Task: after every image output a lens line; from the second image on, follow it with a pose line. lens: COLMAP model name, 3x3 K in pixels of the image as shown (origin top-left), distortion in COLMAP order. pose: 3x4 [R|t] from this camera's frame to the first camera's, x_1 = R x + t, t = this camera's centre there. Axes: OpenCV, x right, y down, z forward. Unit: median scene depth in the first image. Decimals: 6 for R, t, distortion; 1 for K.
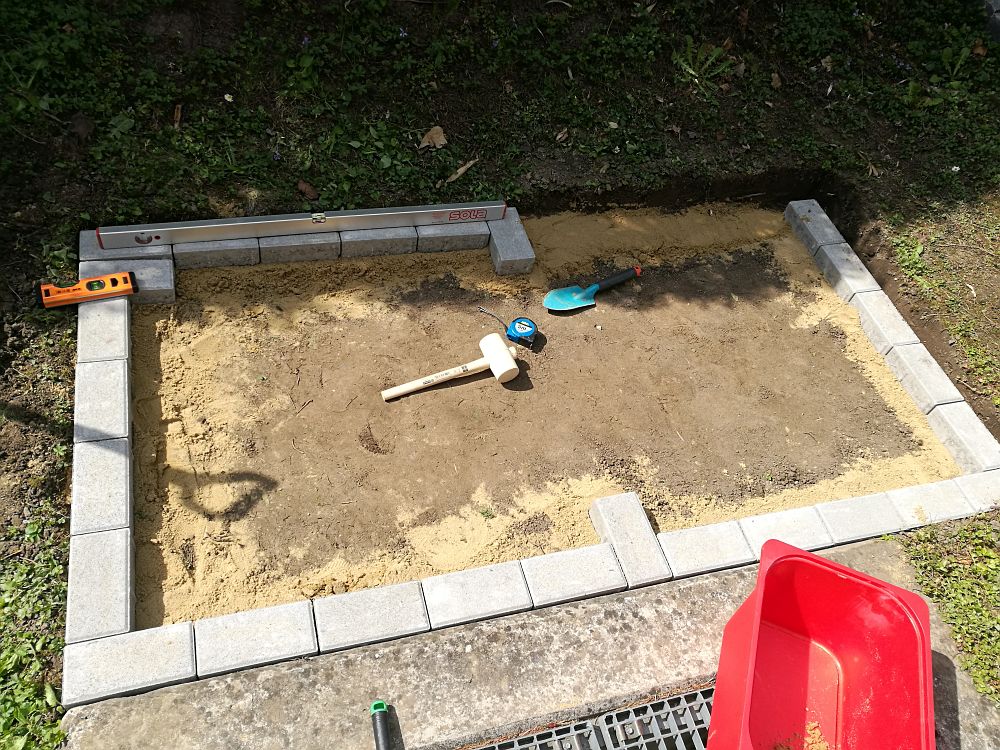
lens RADIAL K [[773.5, 0, 500.0], [0, 773.5, 375.0], [0, 0, 1]] dist [-0.046830, 0.081982]
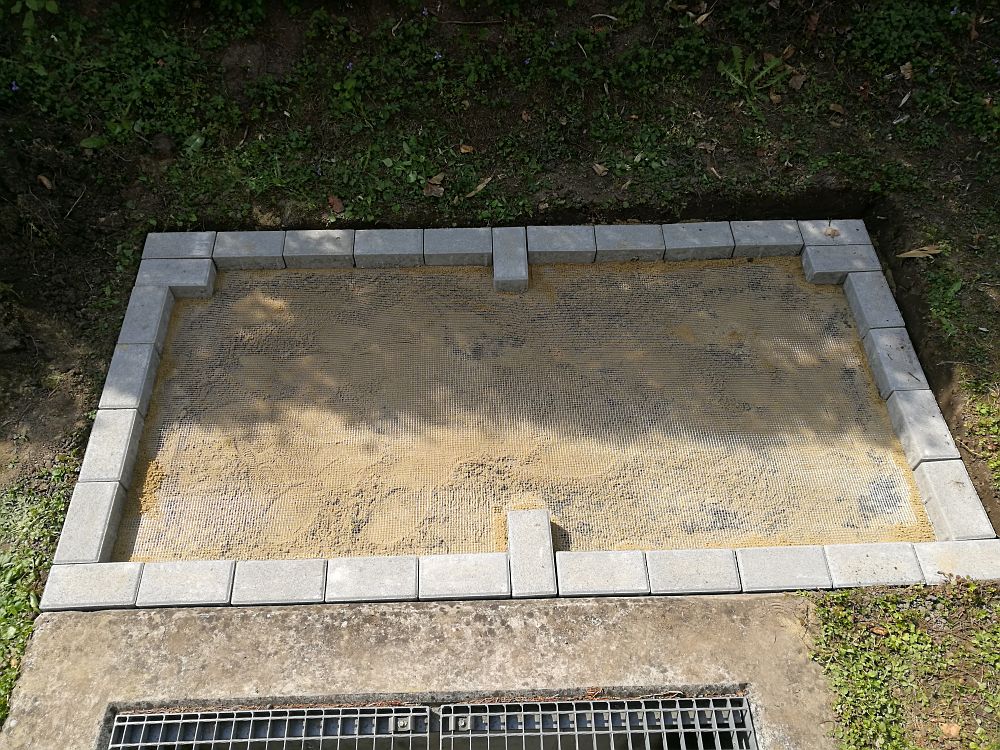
lens RADIAL K [[752.9, 0, 519.4], [0, 752.9, 378.8], [0, 0, 1]] dist [-0.045407, 0.071597]
pose [[0.956485, 0.103818, -0.272689, 0.364597], [-0.086293, 0.993403, 0.075525, -0.093809], [0.278731, -0.048708, 0.959133, -0.000643]]
